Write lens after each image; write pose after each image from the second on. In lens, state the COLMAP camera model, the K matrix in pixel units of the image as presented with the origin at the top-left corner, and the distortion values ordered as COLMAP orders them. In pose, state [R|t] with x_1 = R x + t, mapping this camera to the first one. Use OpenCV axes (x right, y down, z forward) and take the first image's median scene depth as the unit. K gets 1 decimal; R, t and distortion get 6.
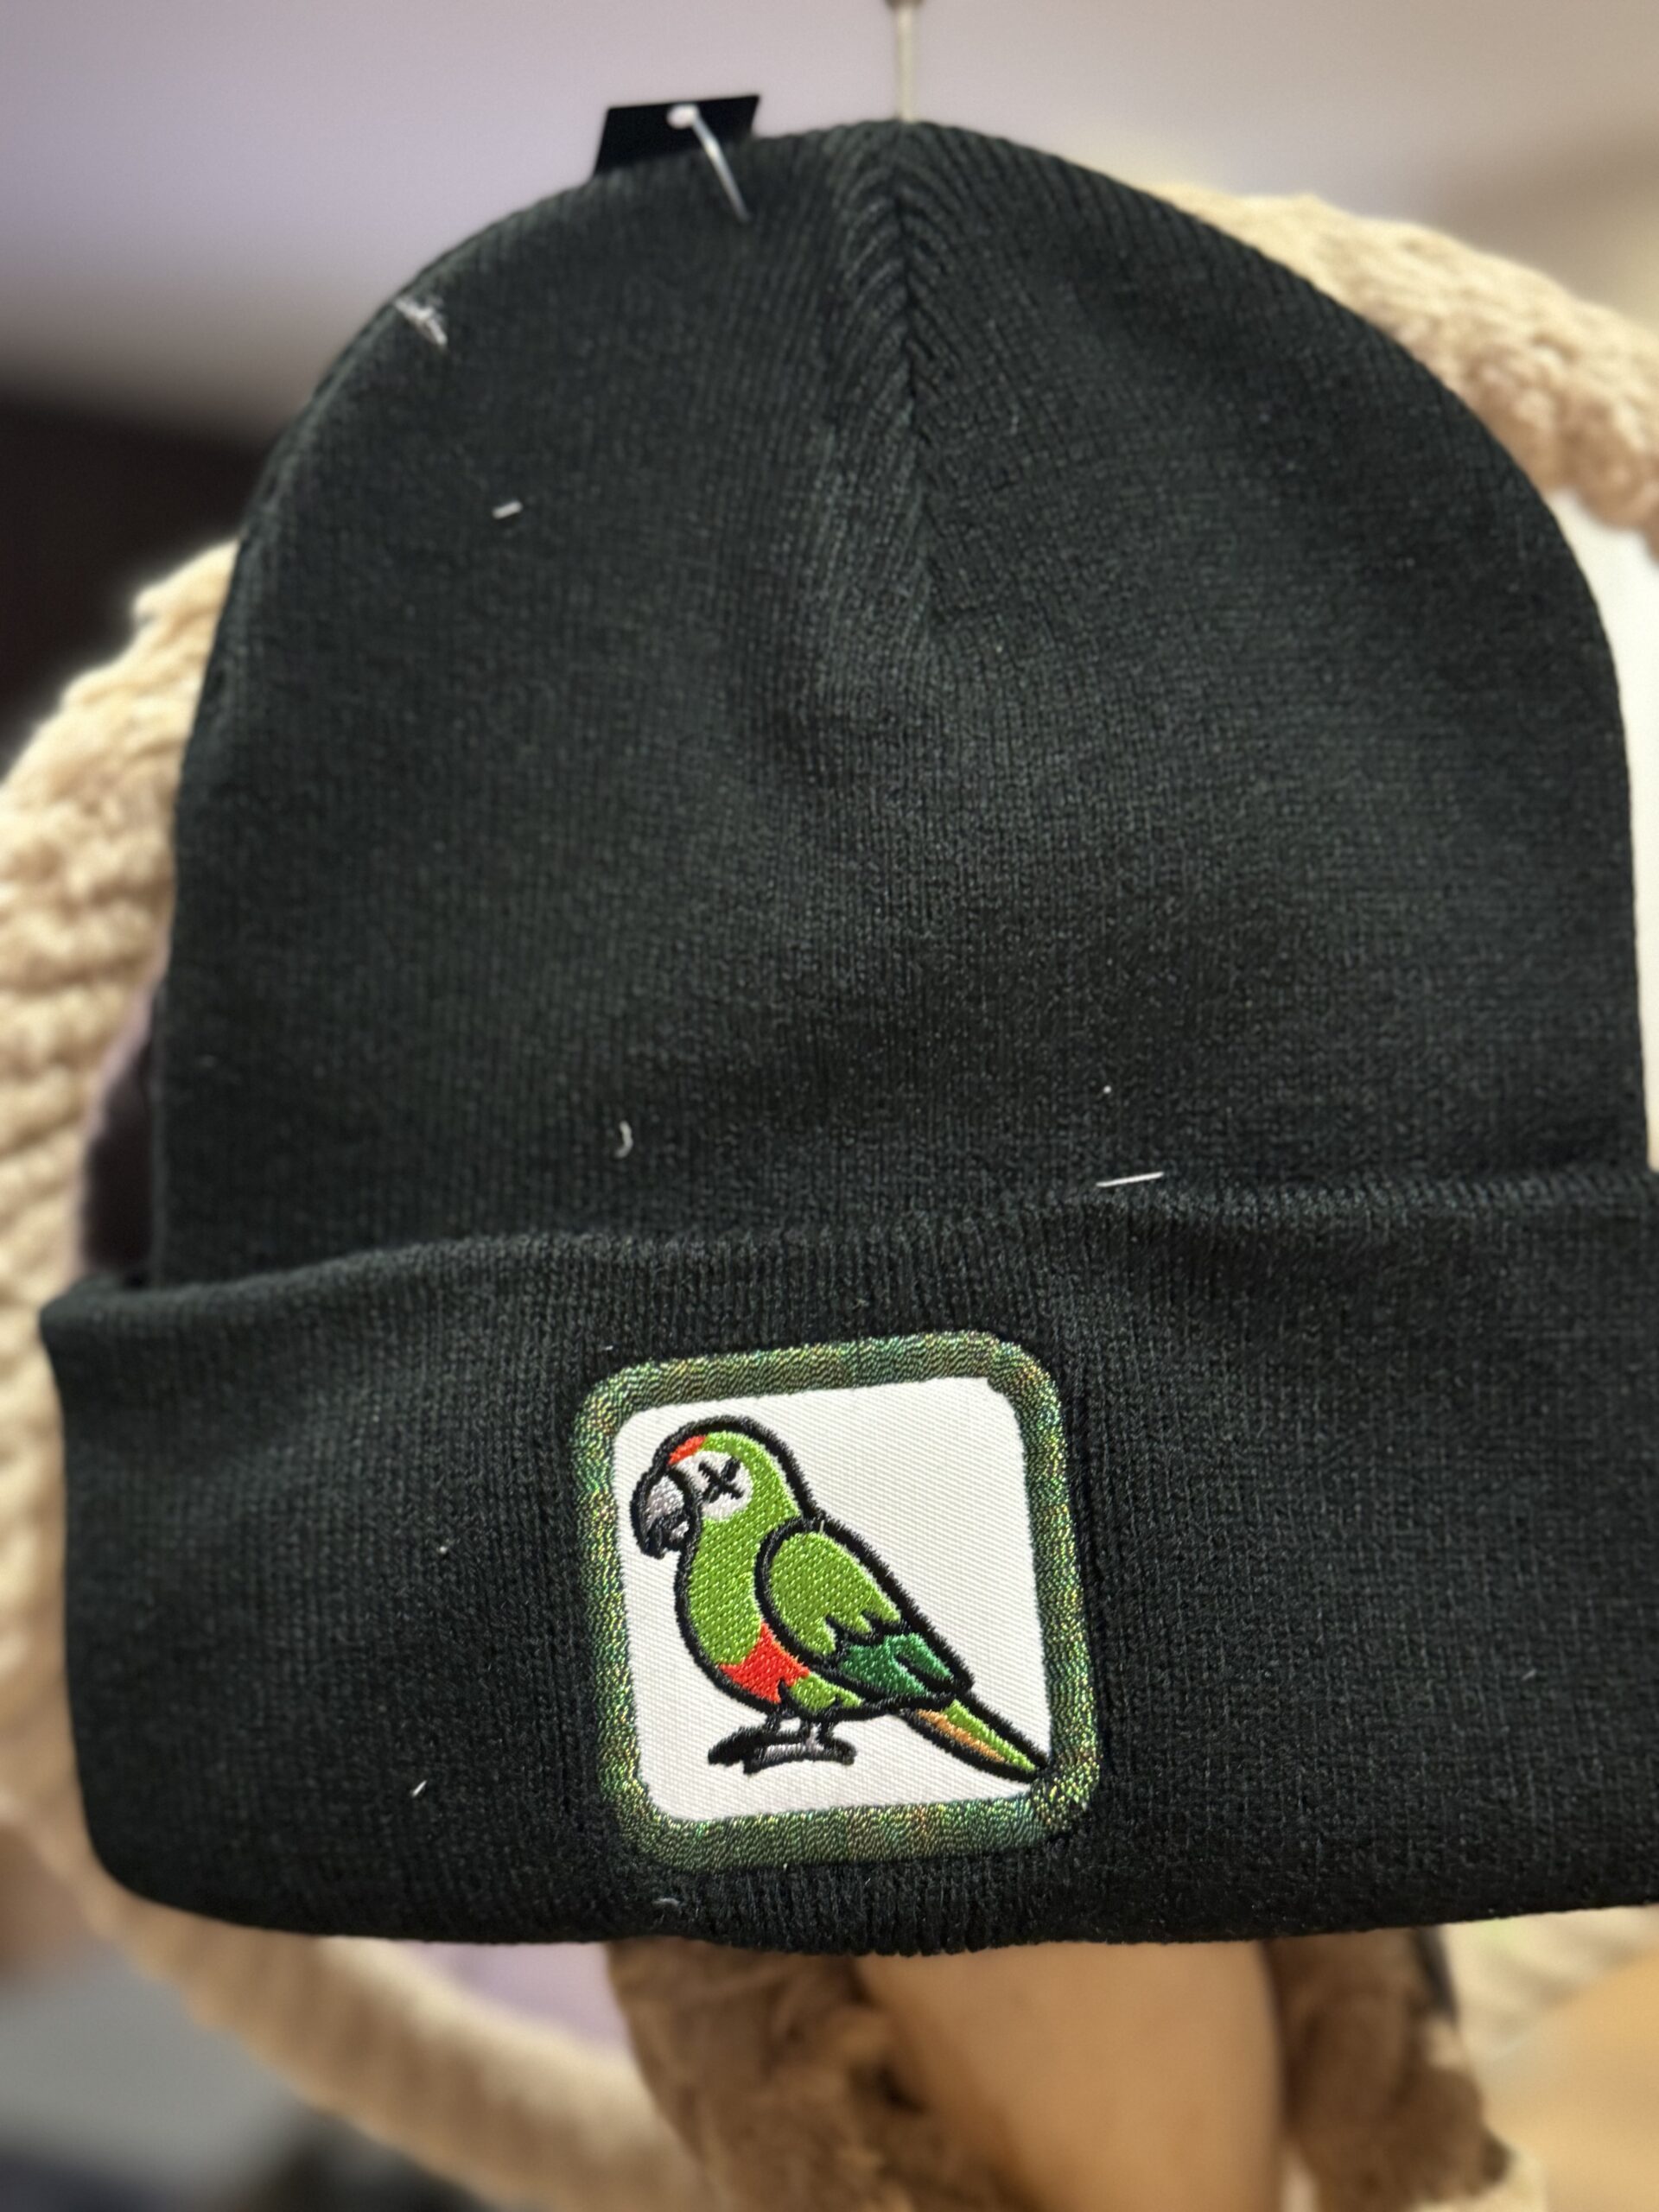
lens RADIAL K [[2380.1, 0, 844.3], [0, 2380.1, 1092.5], [0, 0, 1]] dist [0.119926, 0.000000]
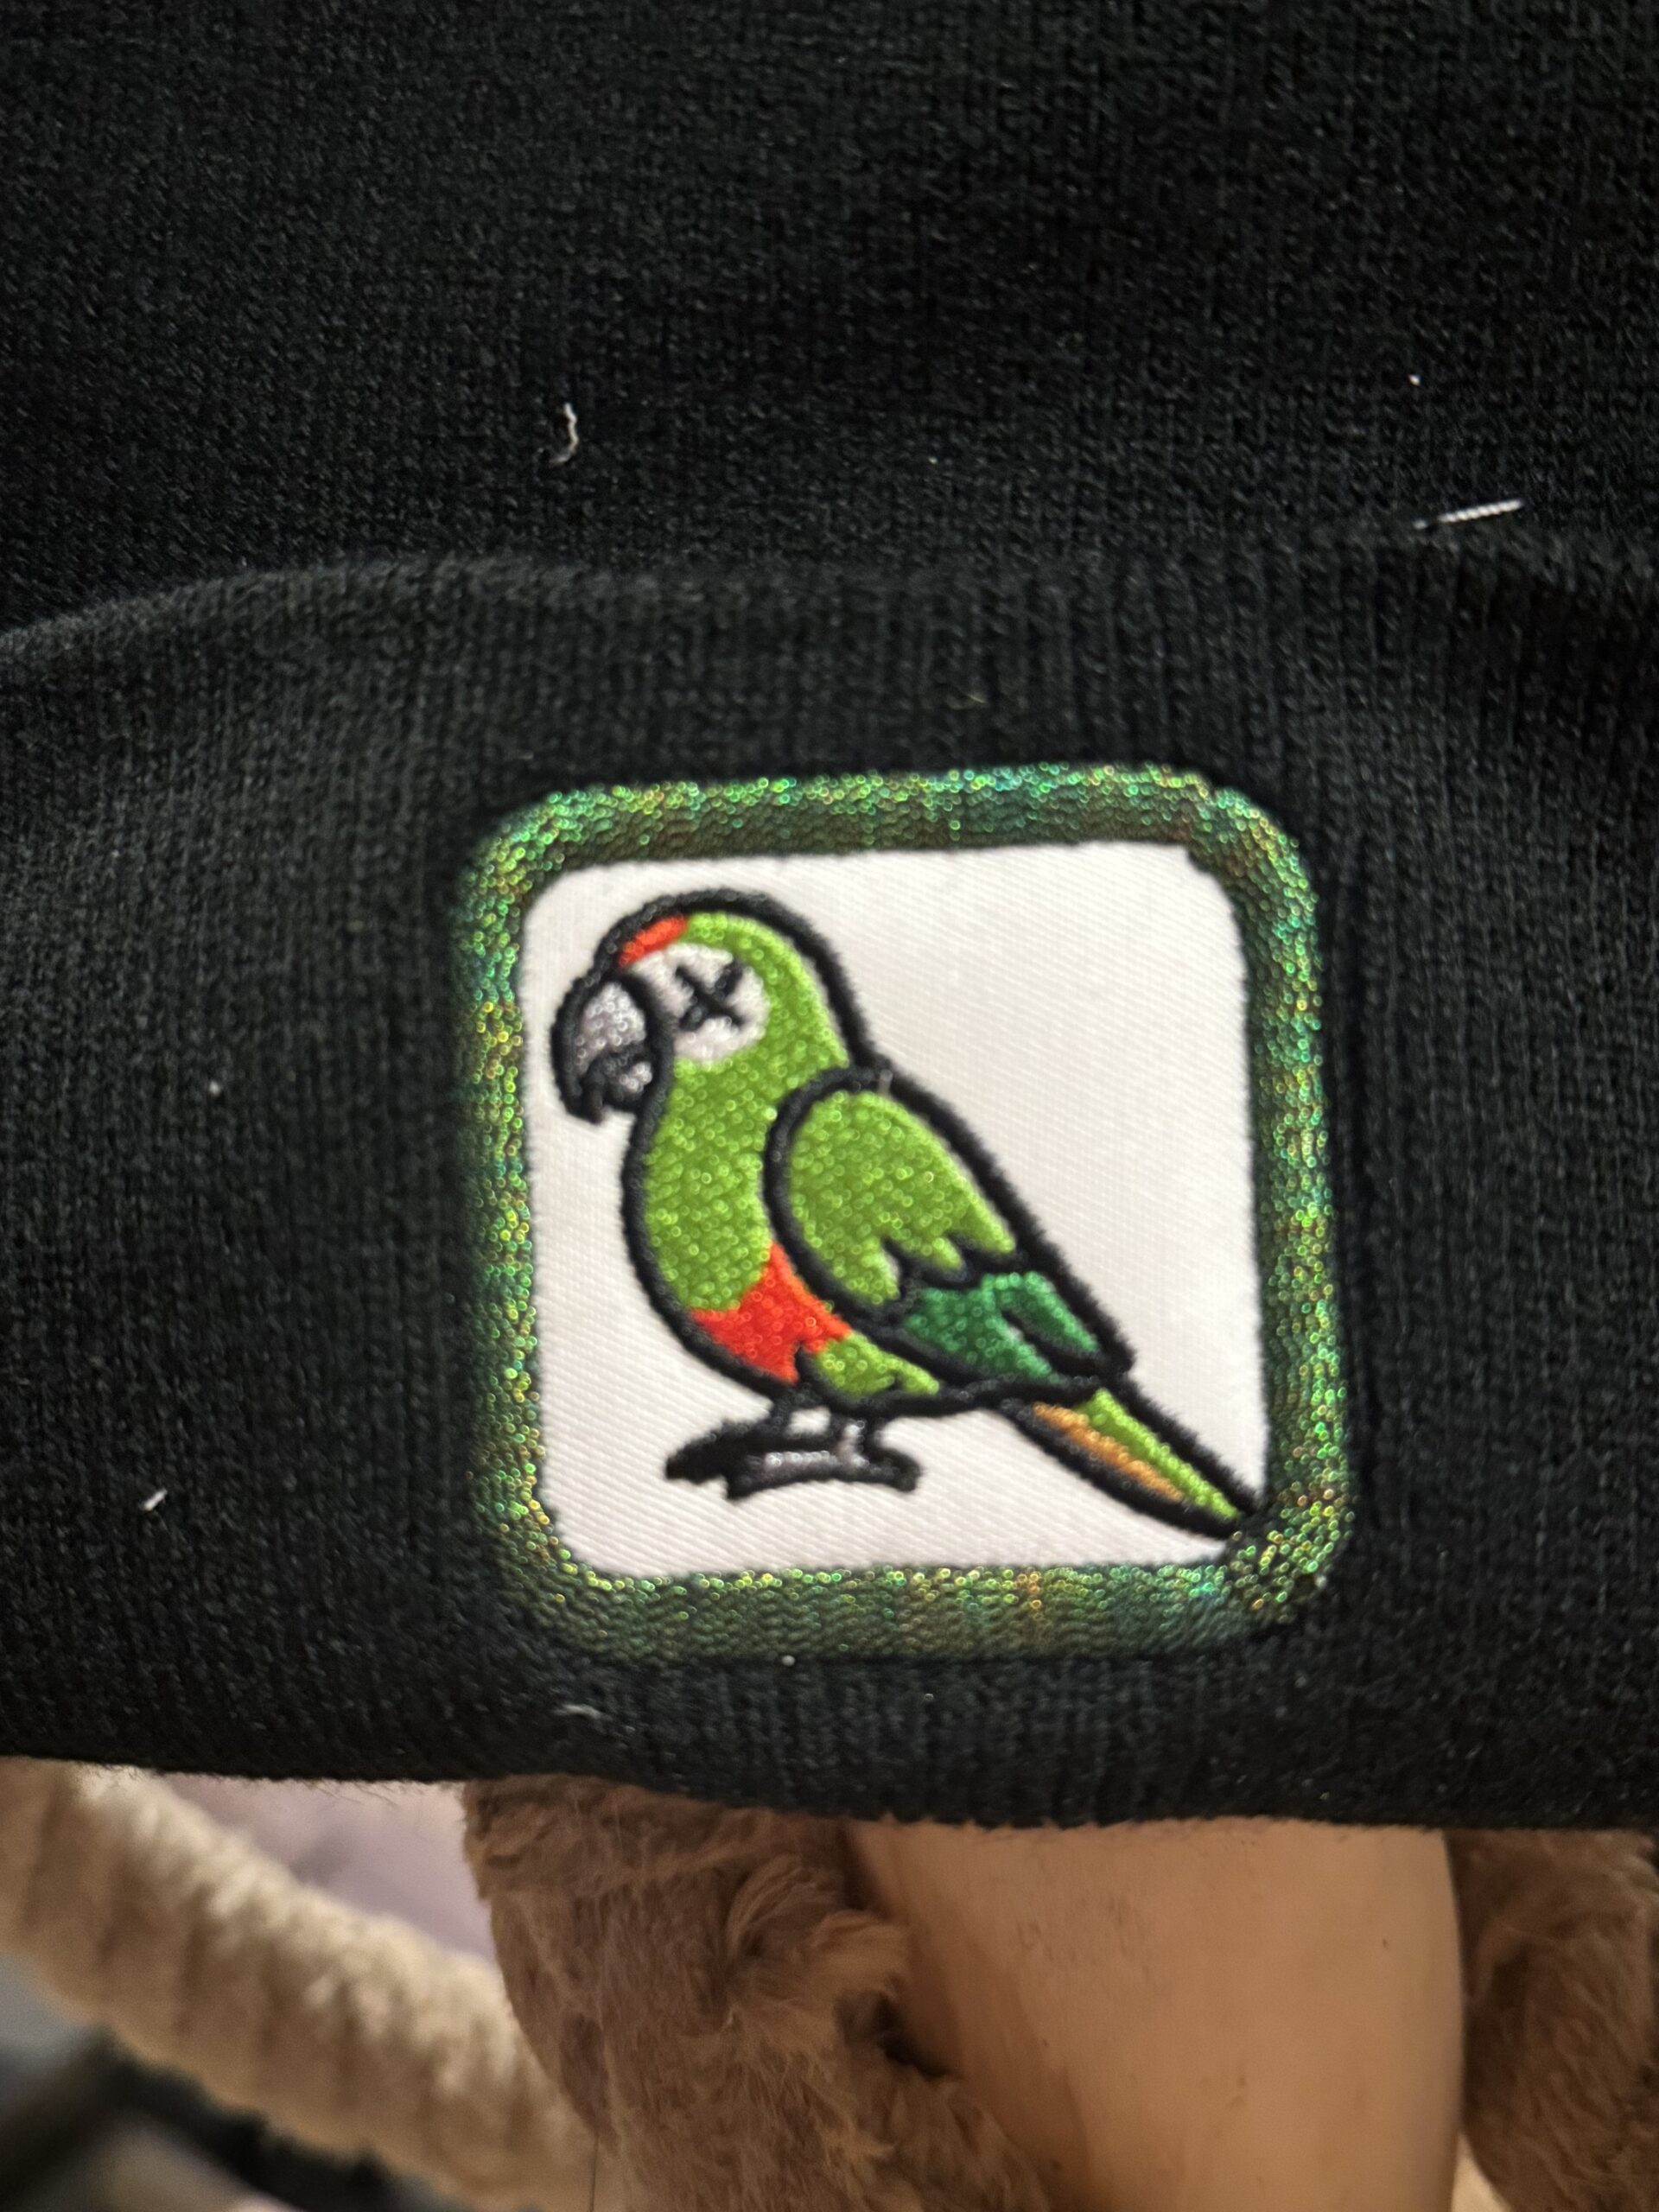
lens RADIAL K [[2380.1, 0, 828.5], [0, 2380.1, 1115.8], [0, 0, 1]] dist [0.119926, 0.000000]
pose [[0.997787, 0.058018, 0.032495, -0.040476], [-0.059198, 0.997574, 0.036618, 0.167879], [-0.030292, -0.038461, 0.998801, 0.428663]]
